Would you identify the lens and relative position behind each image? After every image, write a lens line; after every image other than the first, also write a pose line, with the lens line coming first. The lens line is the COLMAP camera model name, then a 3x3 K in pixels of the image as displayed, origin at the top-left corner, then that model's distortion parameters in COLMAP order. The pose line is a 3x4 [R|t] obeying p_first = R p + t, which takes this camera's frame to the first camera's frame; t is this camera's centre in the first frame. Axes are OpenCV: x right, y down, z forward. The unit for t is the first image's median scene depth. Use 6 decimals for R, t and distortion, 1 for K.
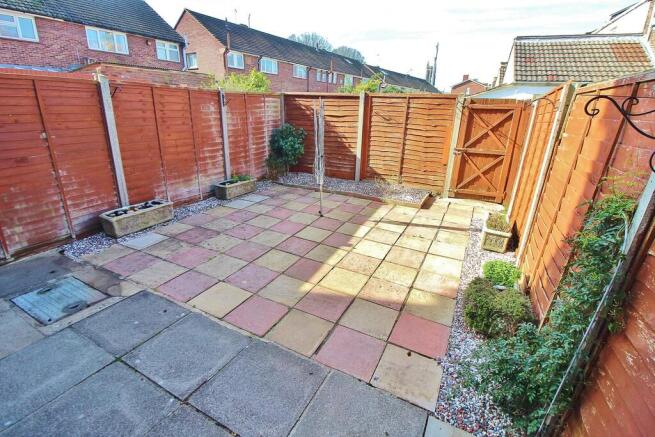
lens RADIAL K [[303.8, 0, 330.0], [0, 303.8, 217.6], [0, 0, 1]] dist [-0.001148, -0.010290]
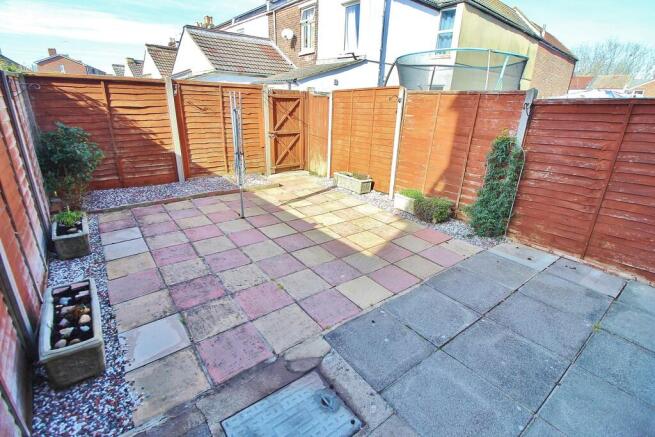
lens RADIAL K [[303.8, 0, 330.0], [0, 303.8, 217.6], [0, 0, 1]] dist [-0.001148, -0.010290]
pose [[0.428657, -0.336809, 0.838339, -0.610590], [0.289986, 0.930108, 0.225403, -0.121721], [-0.855664, 0.146486, 0.496367, 0.275207]]
